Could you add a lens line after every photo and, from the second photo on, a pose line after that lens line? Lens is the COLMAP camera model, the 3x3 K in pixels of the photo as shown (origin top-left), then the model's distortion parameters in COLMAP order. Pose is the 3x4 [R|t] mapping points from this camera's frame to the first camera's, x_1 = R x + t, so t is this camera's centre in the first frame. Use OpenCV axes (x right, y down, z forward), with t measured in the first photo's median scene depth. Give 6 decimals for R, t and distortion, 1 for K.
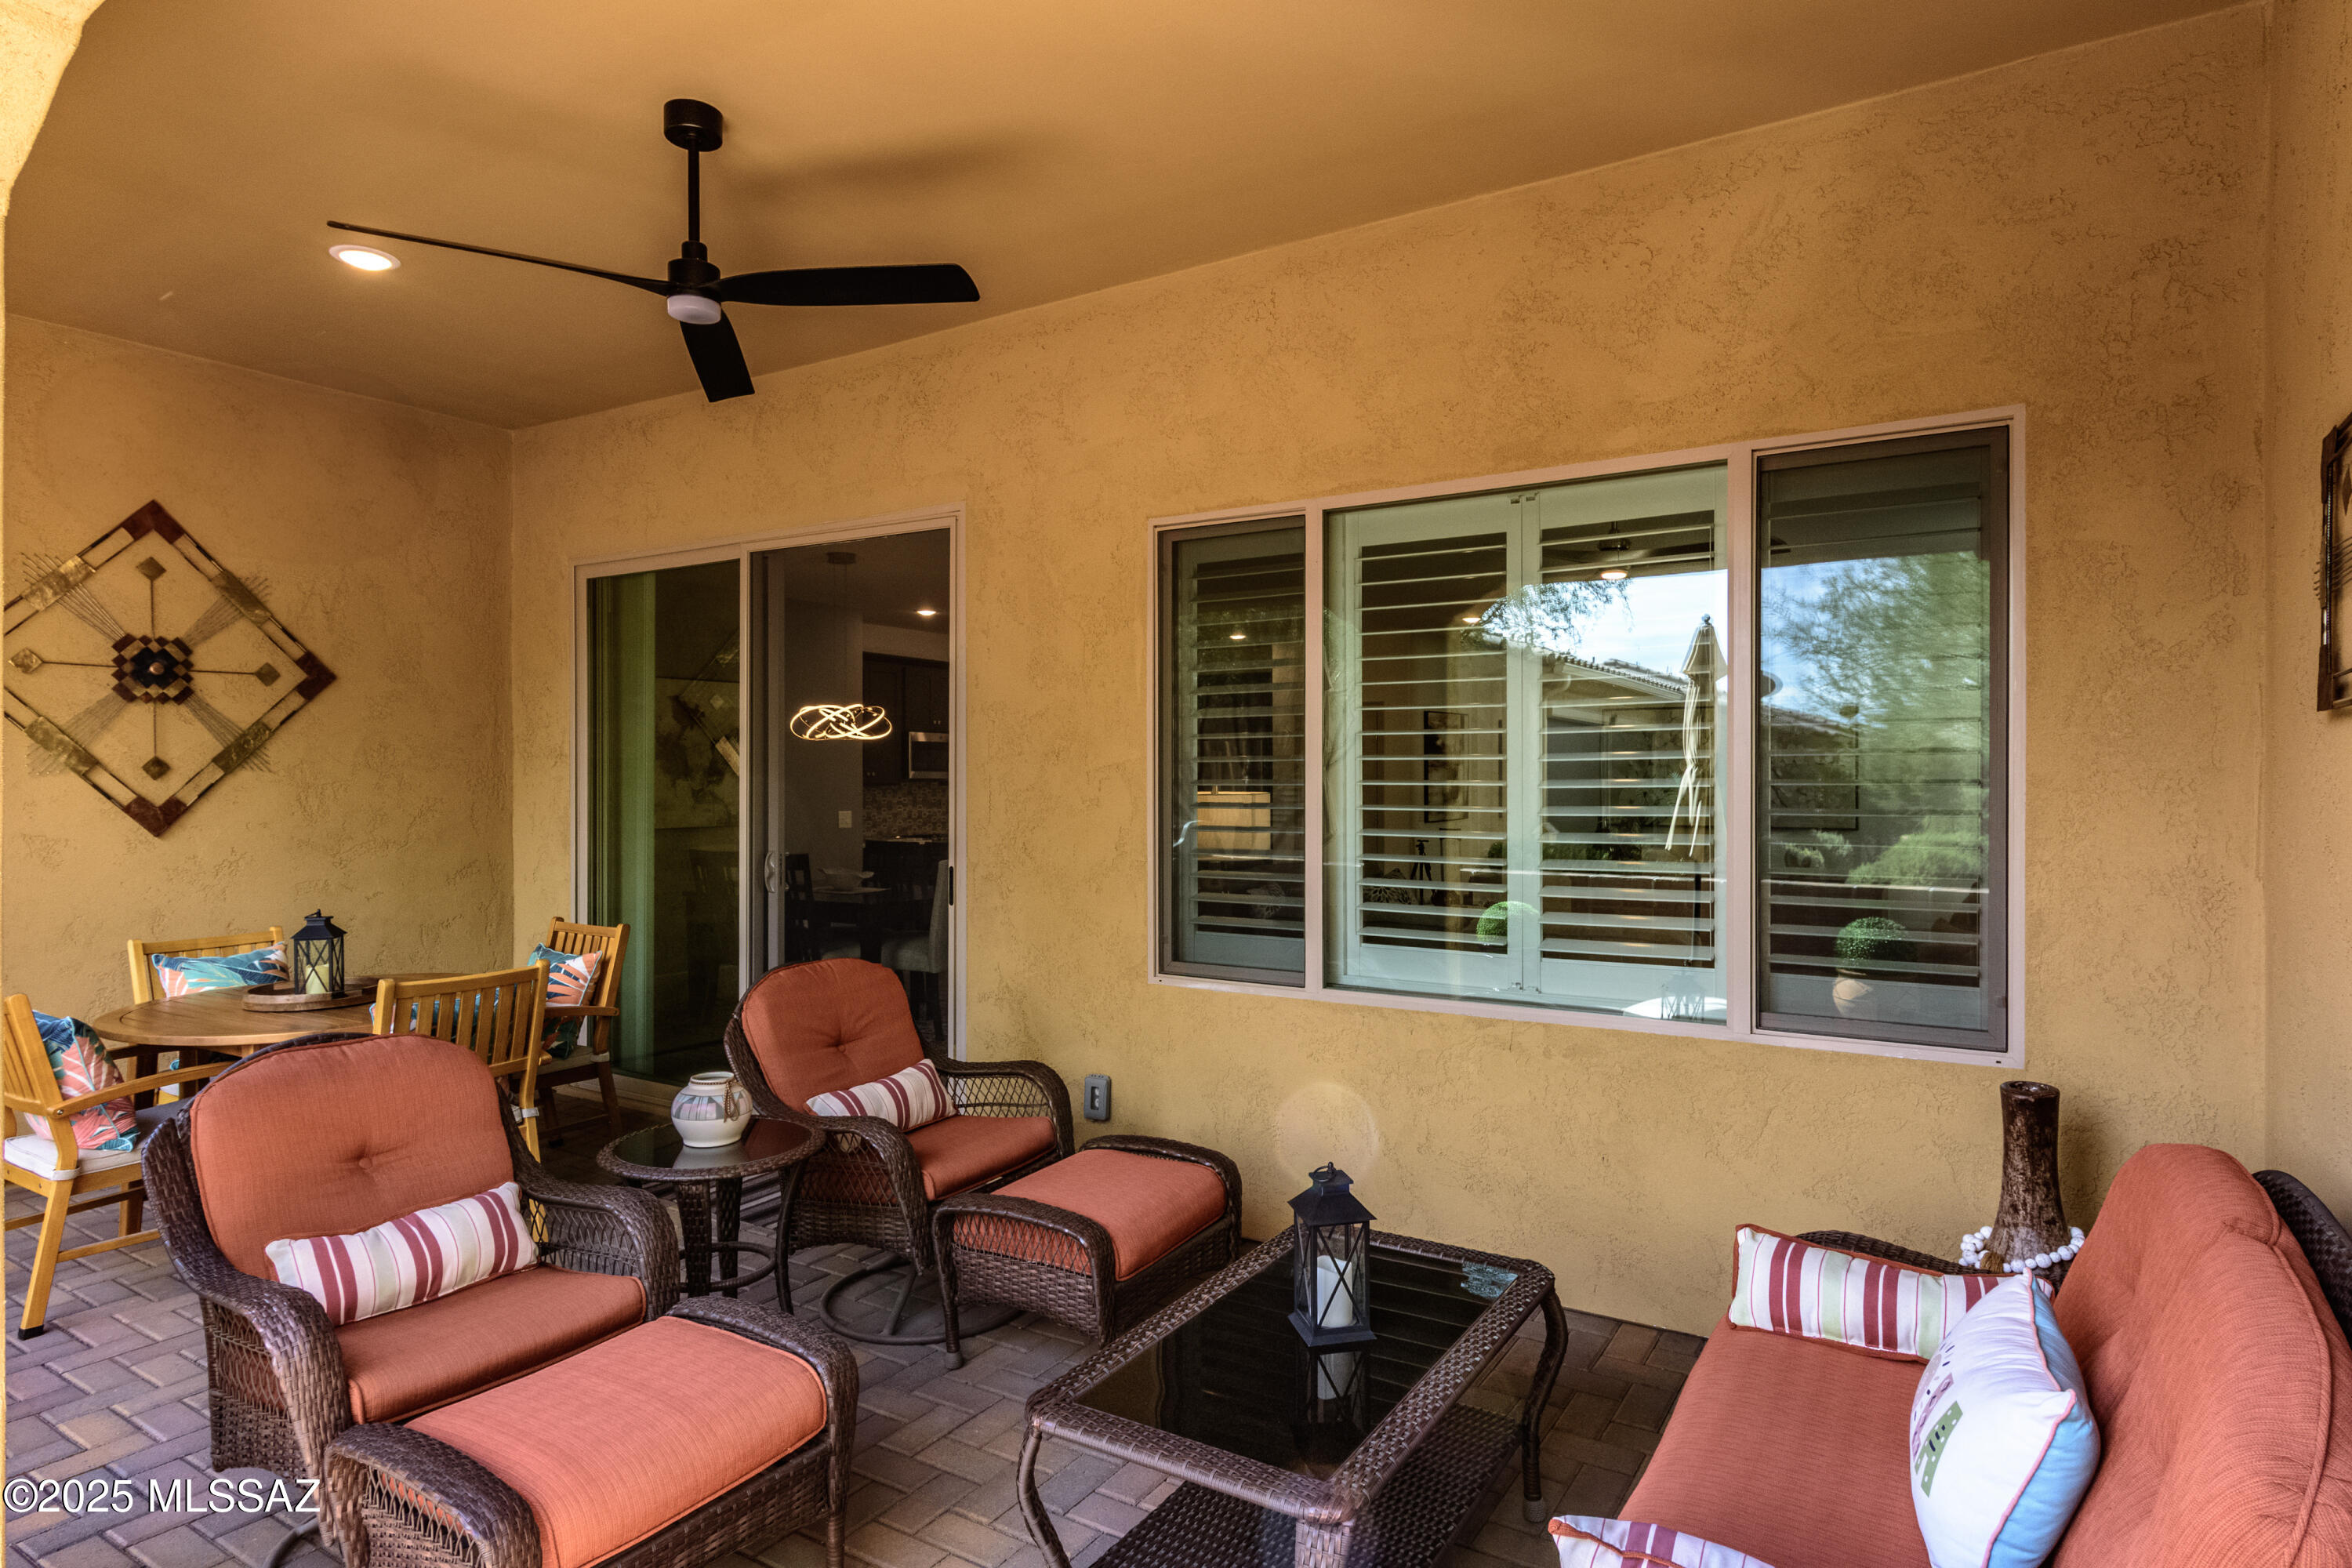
lens RADIAL K [[1243.8, 0, 1185.1], [0, 1243.8, 780.9], [0, 0, 1]] dist [-0.013482, -0.000640]
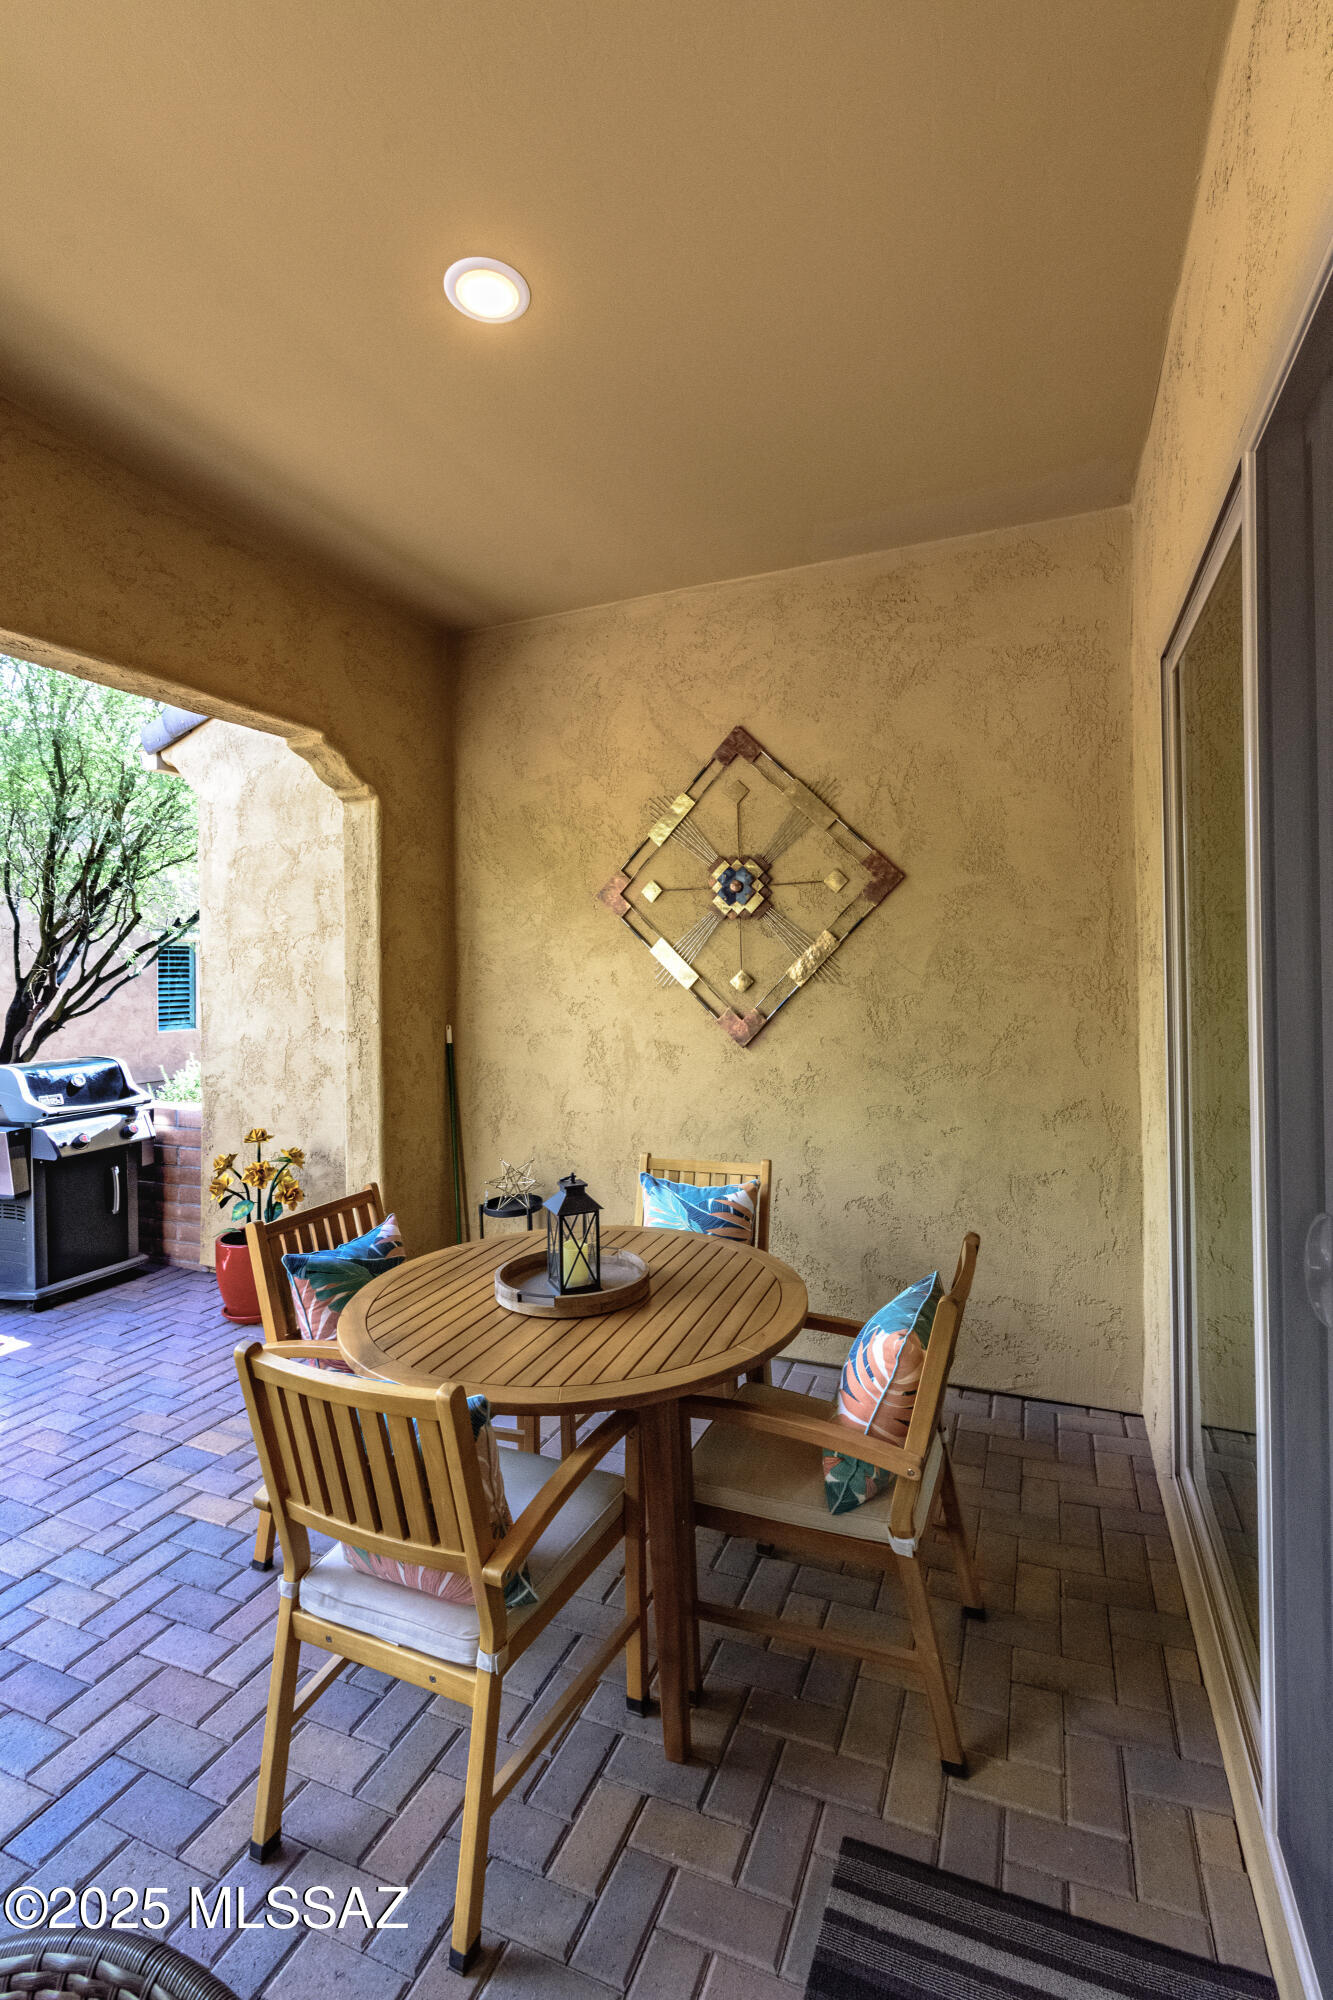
lens RADIAL K [[881.4, 0, 682.7], [0, 881.4, 958.0], [0, 0, 1]] dist [-0.000744, -0.001066]
pose [[0.155212, -0.010176, -0.987829, -0.105809], [0.014476, 0.999863, -0.008025, -0.025039], [0.987775, -0.013055, 0.155338, 0.828692]]
